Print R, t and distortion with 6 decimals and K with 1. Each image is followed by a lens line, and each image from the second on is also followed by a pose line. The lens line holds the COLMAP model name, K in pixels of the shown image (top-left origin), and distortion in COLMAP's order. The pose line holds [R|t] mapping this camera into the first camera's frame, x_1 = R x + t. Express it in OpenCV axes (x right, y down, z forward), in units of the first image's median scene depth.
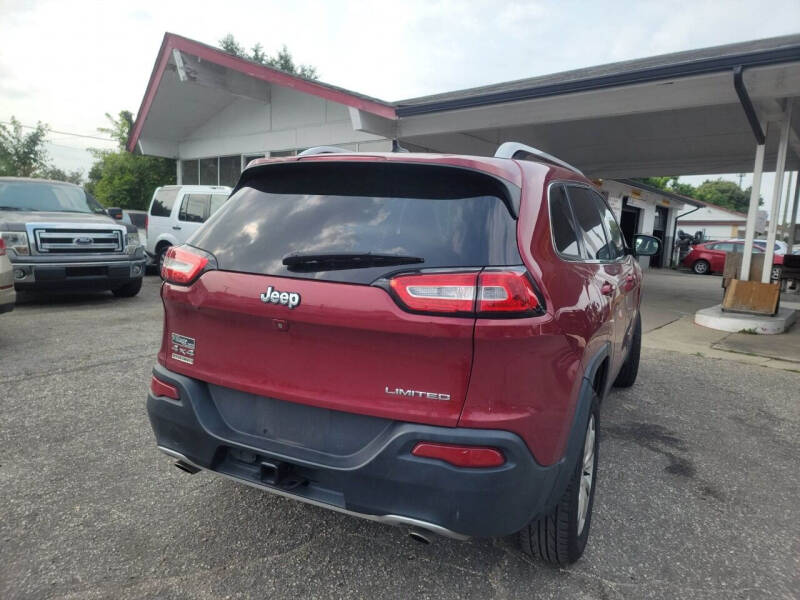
lens RADIAL K [[556.9, 0, 406.0], [0, 556.9, 309.2], [0, 0, 1]] dist [0.080324, -0.065633]
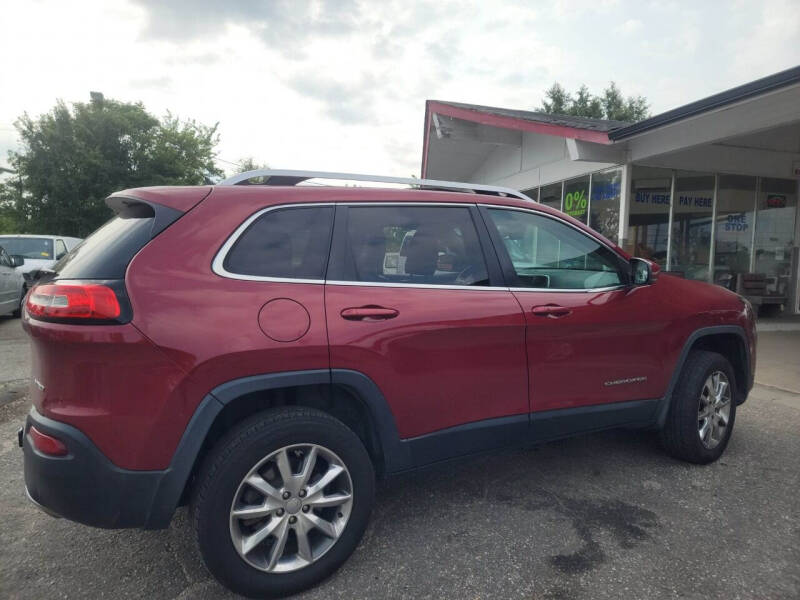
lens RADIAL K [[556.9, 0, 398.4], [0, 556.9, 295.5], [0, 0, 1]] dist [0.080324, -0.065633]
pose [[0.821649, 0.014870, -0.569799, 0.784930], [-0.067132, 0.995227, -0.070832, -0.003362], [0.566026, 0.096451, 0.818726, 0.235823]]
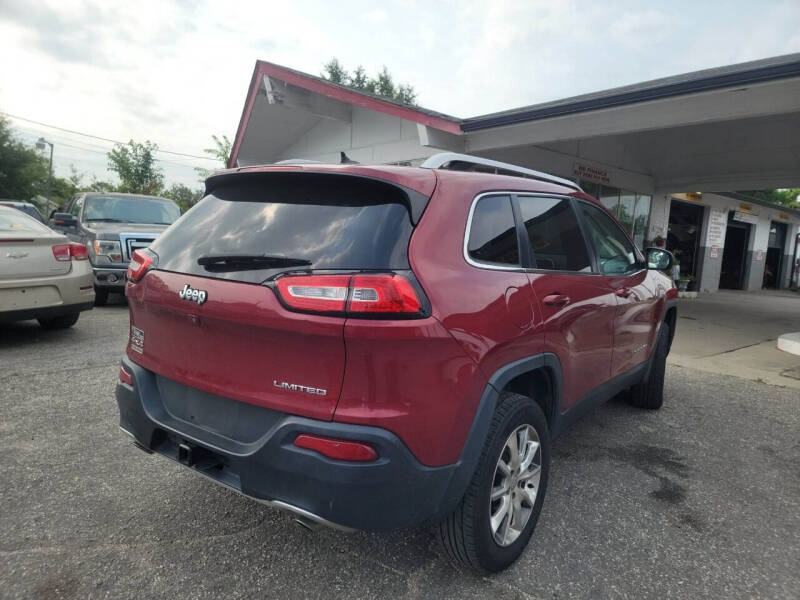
lens RADIAL K [[556.9, 0, 403.6], [0, 556.9, 312.7], [0, 0, 1]] dist [0.080324, -0.065633]
pose [[0.984024, 0.031682, -0.175195, 0.226834], [-0.035159, 0.999241, -0.016780, 0.011703], [0.174531, 0.022672, 0.984391, -0.010000]]
